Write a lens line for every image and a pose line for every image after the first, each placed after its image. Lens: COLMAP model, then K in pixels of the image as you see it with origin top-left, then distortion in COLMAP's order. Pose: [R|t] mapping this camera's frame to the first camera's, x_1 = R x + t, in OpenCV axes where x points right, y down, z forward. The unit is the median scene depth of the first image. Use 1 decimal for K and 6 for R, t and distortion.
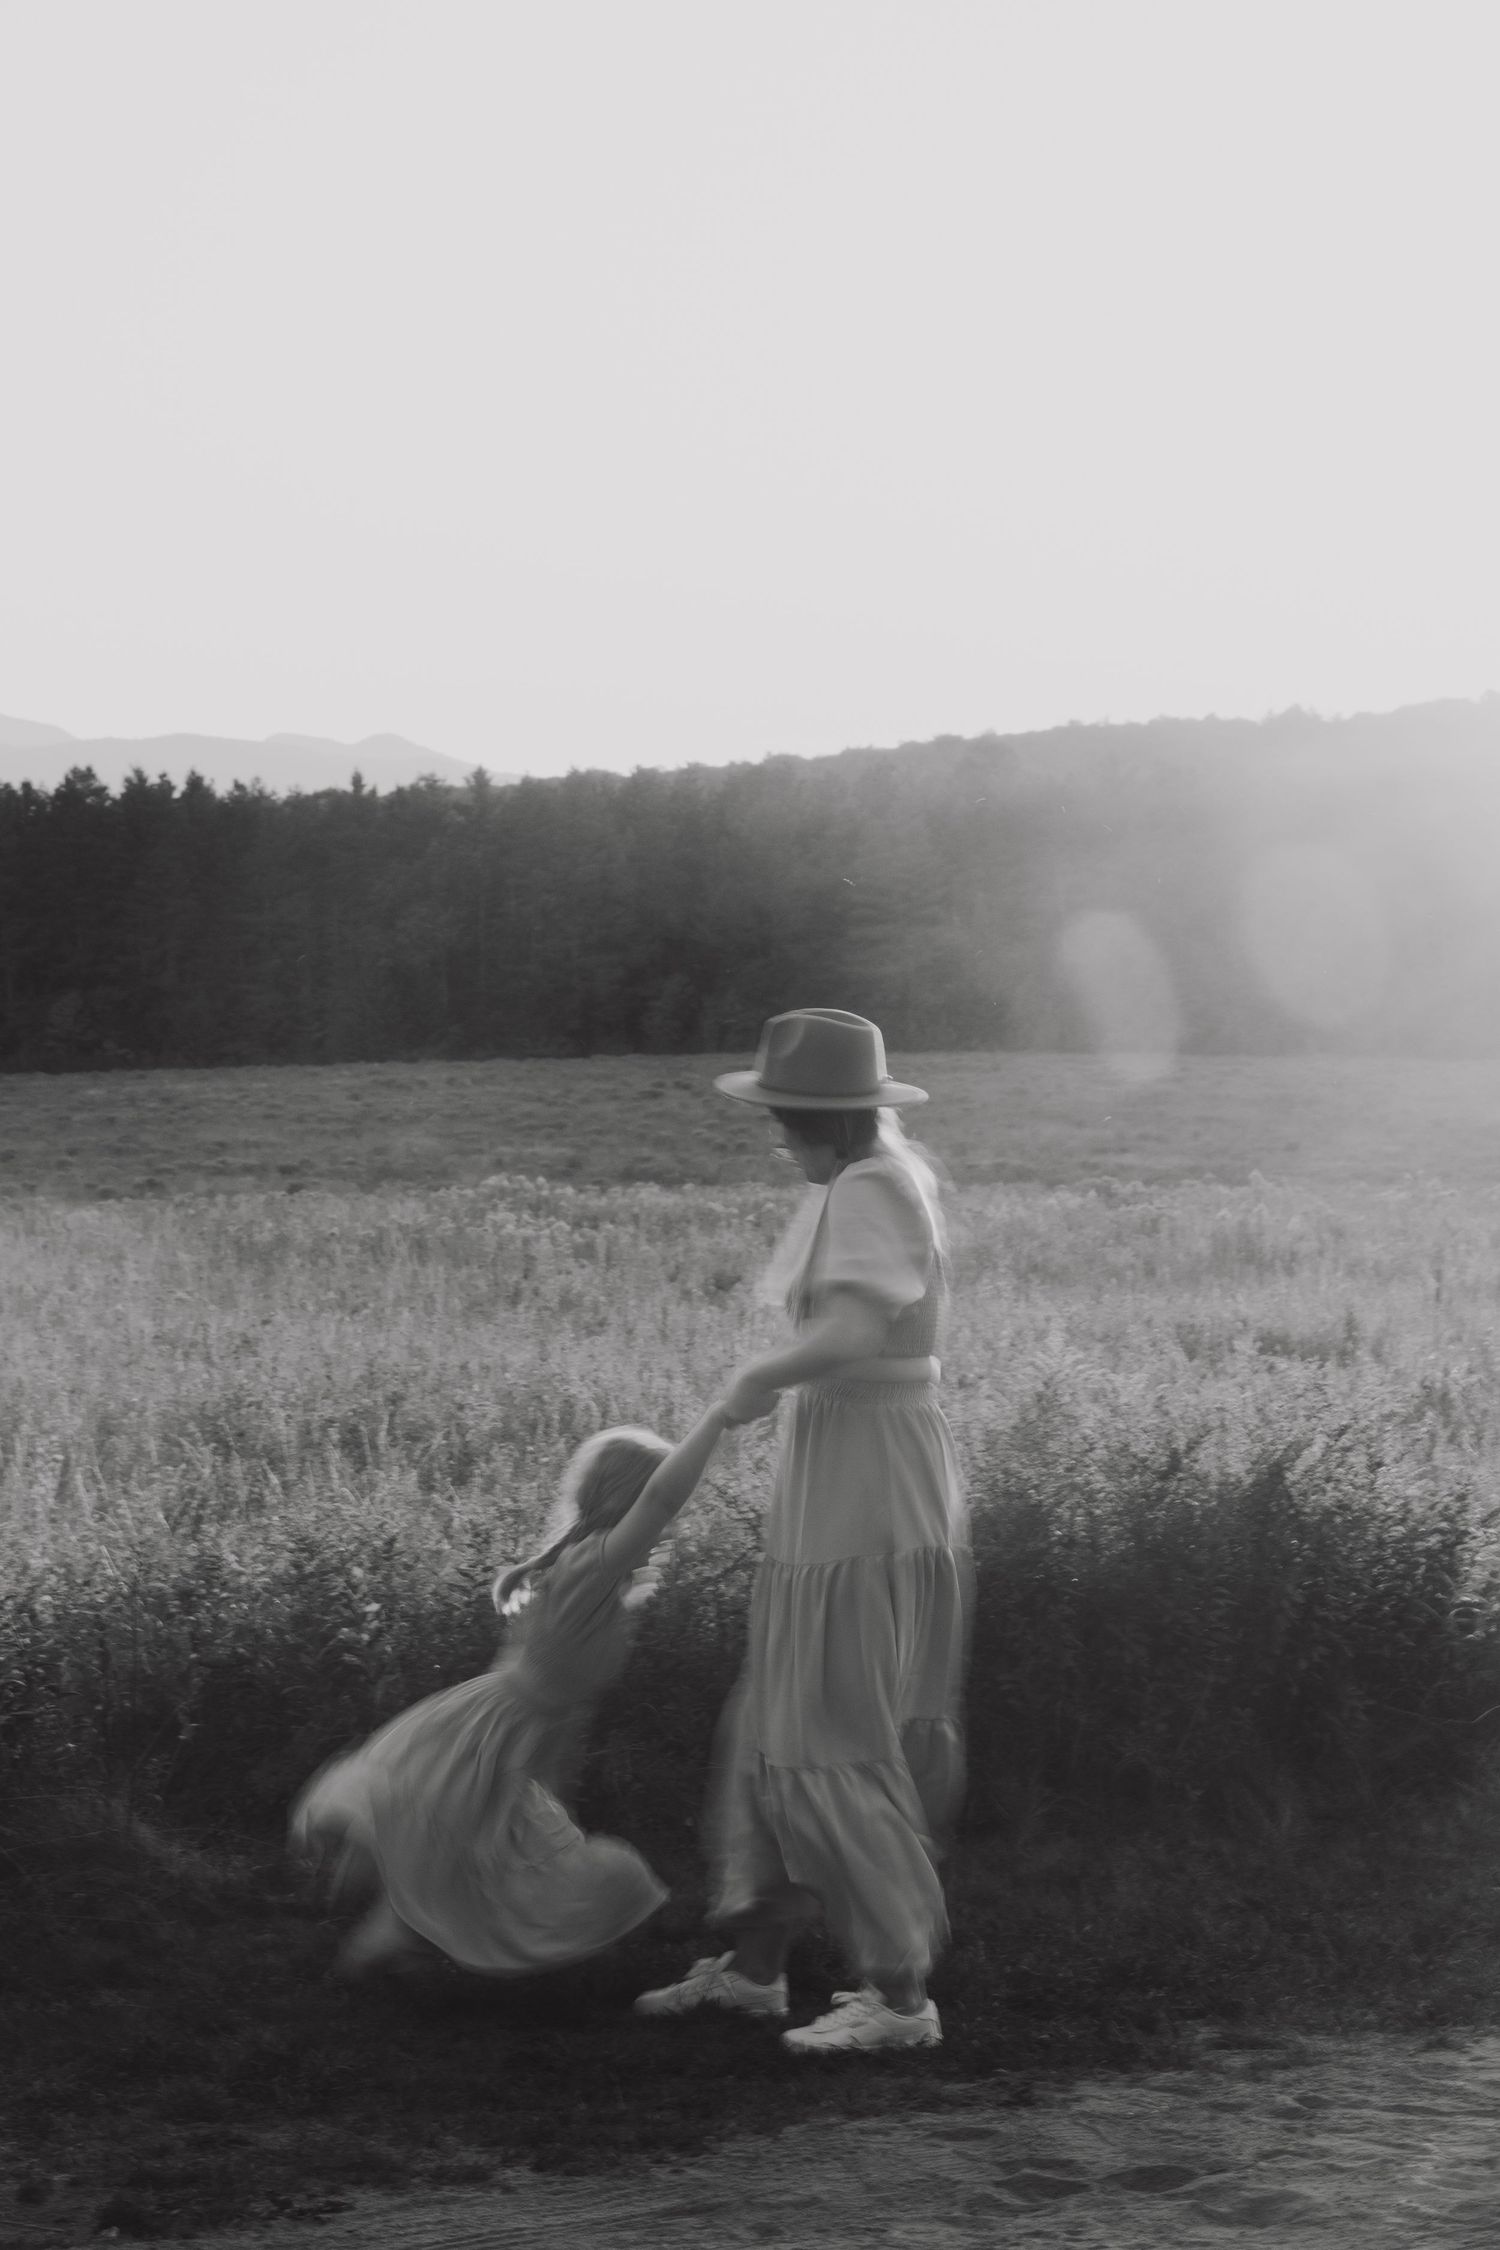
lens RADIAL K [[5547.3, 0, 750.5], [0, 5547.3, 1118.8], [0, 0, 1]] dist [0.004160, 0.374955]
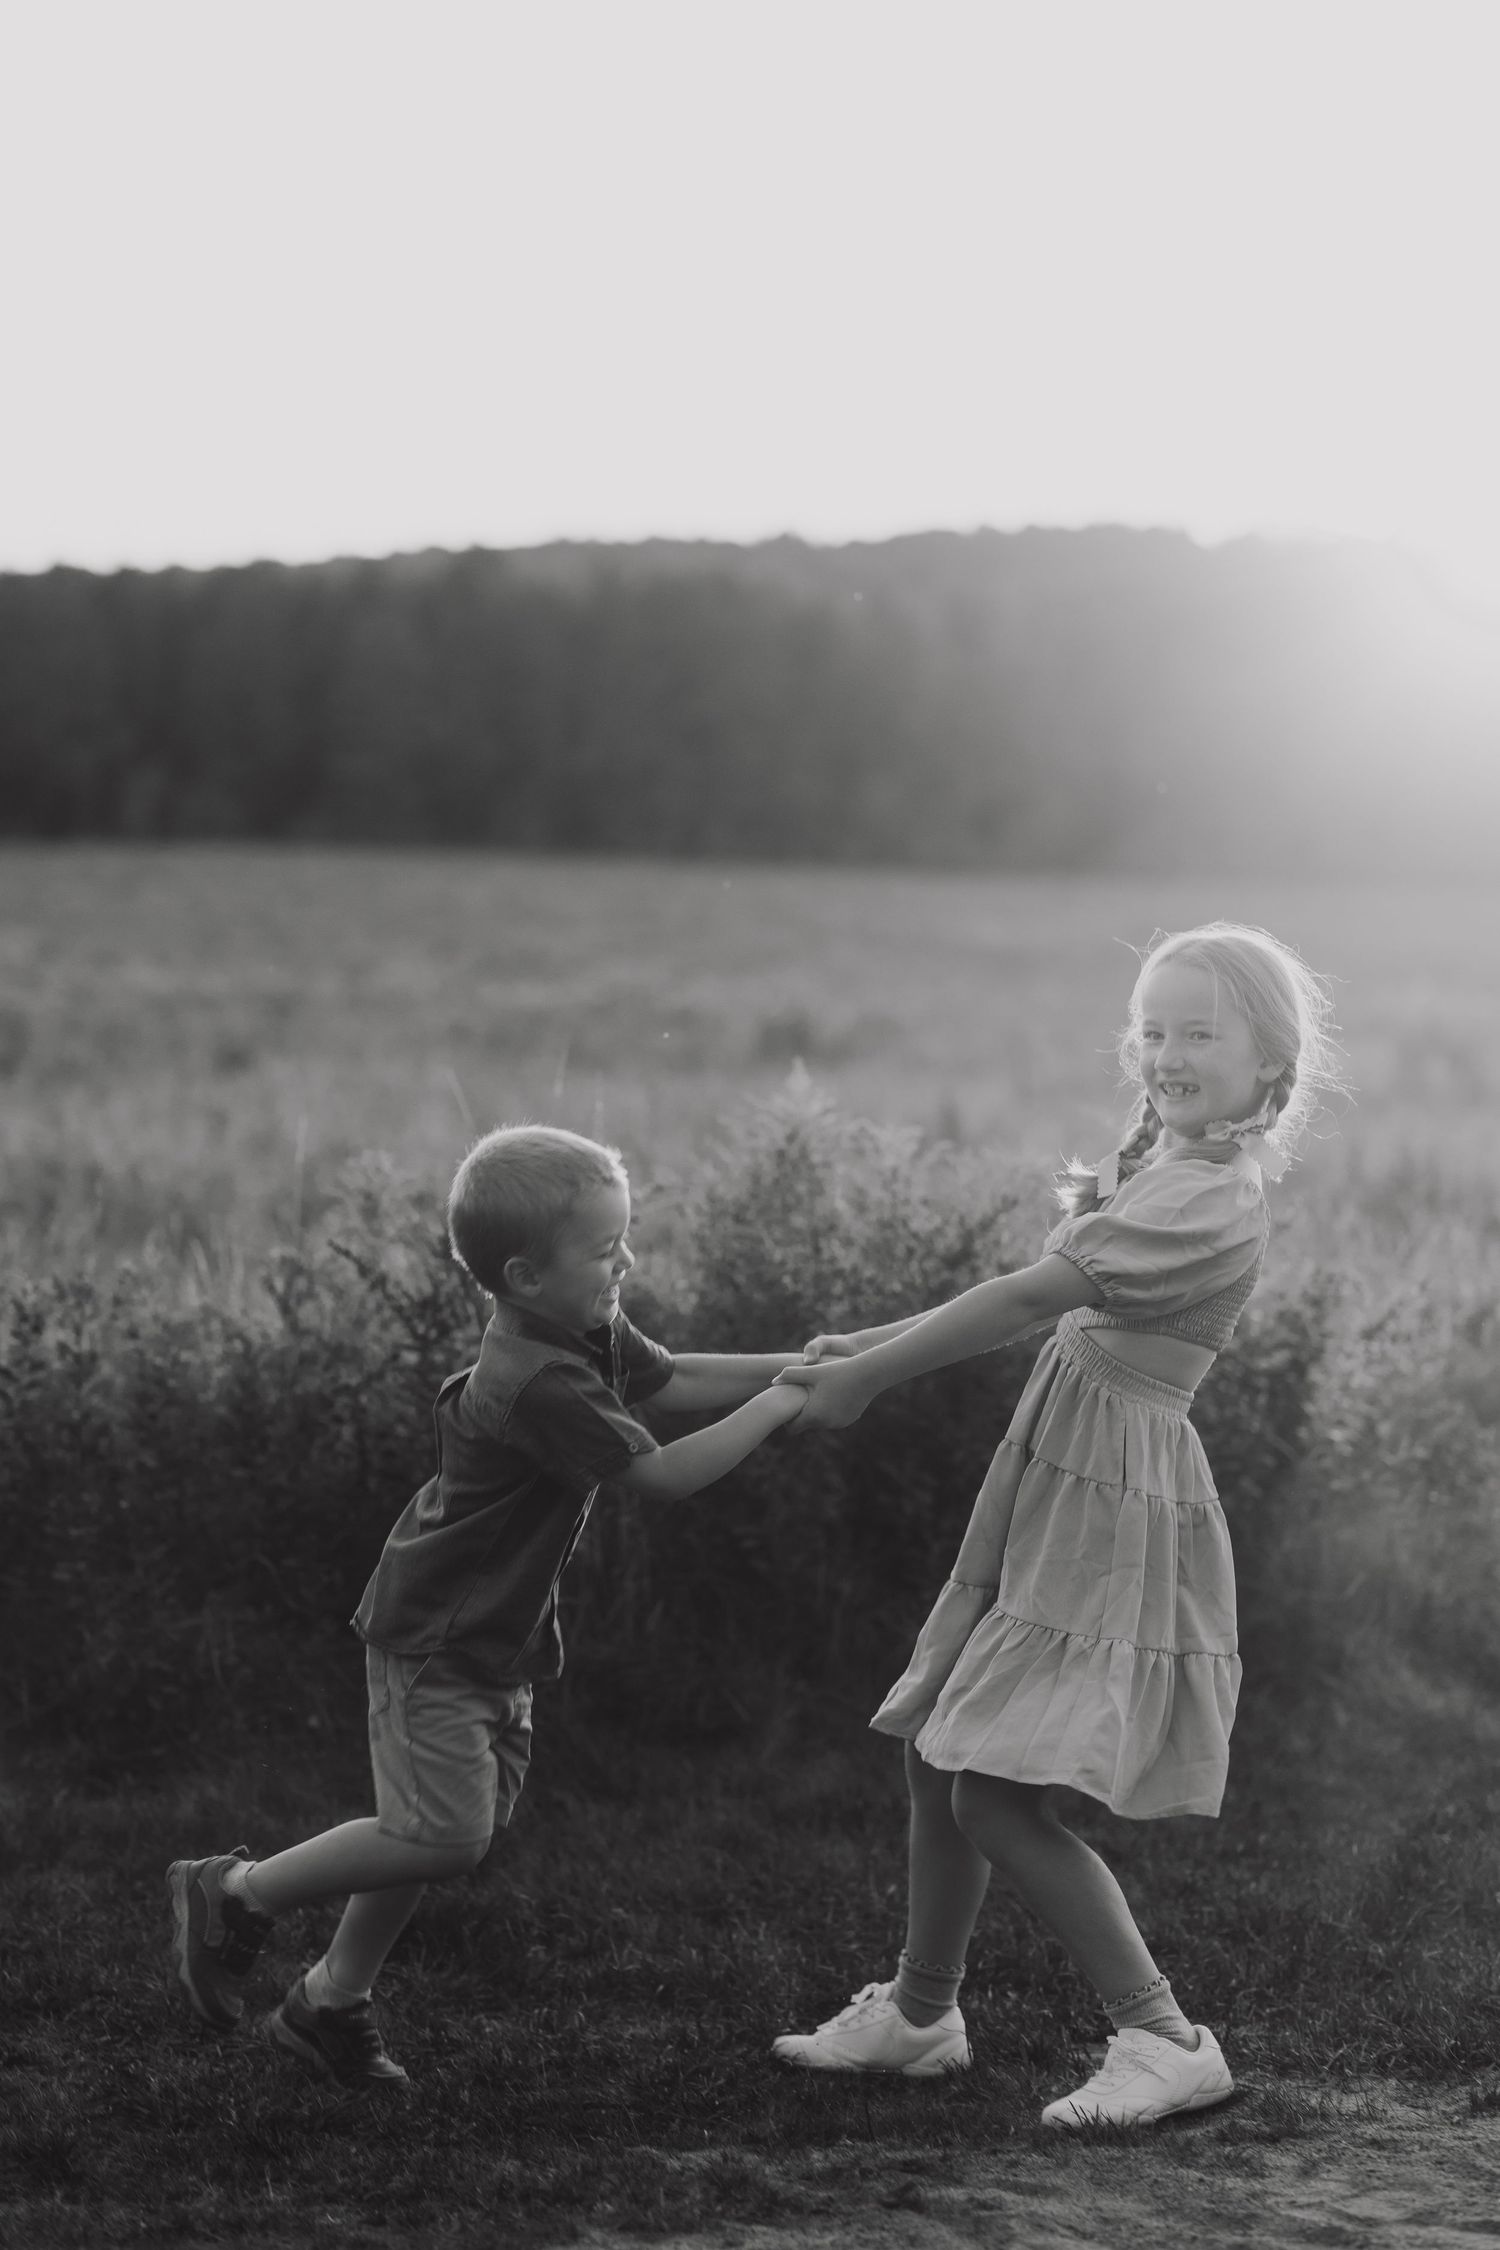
lens RADIAL K [[5547.3, 0, 750.5], [0, 5547.3, 1118.8], [0, 0, 1]] dist [0.004160, 0.374955]
pose [[0.995049, 0.026498, 0.095791, -0.025033], [-0.029686, 0.999046, 0.032014, 0.022405], [-0.094851, -0.034699, 0.994887, 0.266988]]
